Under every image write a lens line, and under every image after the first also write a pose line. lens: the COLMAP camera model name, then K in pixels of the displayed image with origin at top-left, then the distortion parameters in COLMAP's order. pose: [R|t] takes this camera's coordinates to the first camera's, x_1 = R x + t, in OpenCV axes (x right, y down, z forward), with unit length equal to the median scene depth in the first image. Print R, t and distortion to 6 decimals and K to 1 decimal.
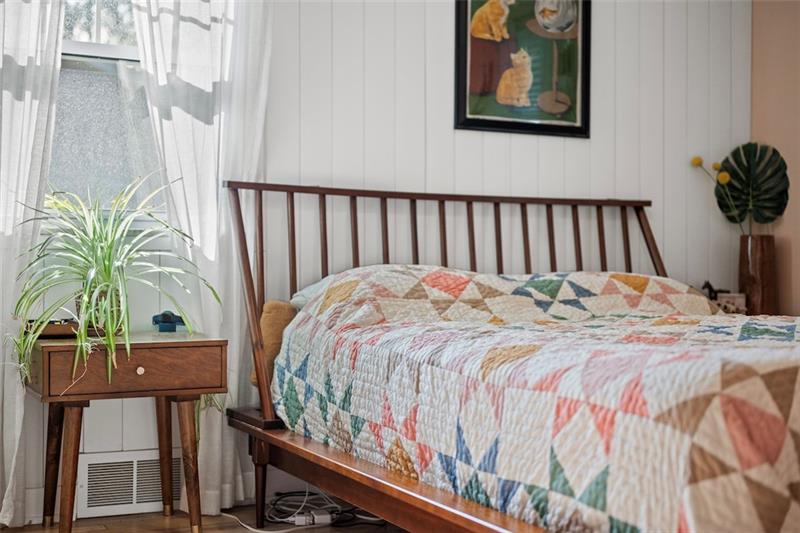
lens RADIAL K [[1106.6, 0, 400.0], [0, 1106.6, 266.5], [0, 0, 1]] dist [0.012624, 0.006764]
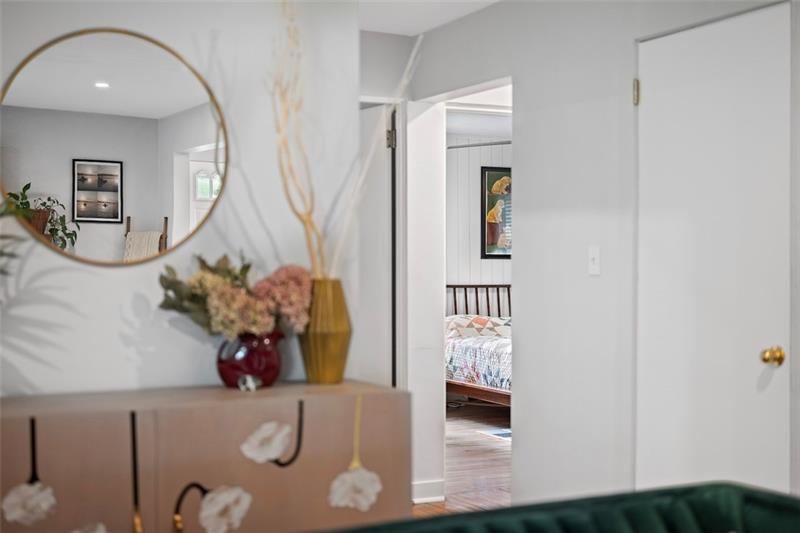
lens RADIAL K [[1106.6, 0, 400.0], [0, 1106.6, 266.5], [0, 0, 1]] dist [0.012624, 0.006764]
pose [[0.999979, -0.006072, 0.002189, -0.177181], [0.006079, 0.999976, -0.003227, -0.124198], [-0.002170, 0.003240, 0.999992, -1.915493]]
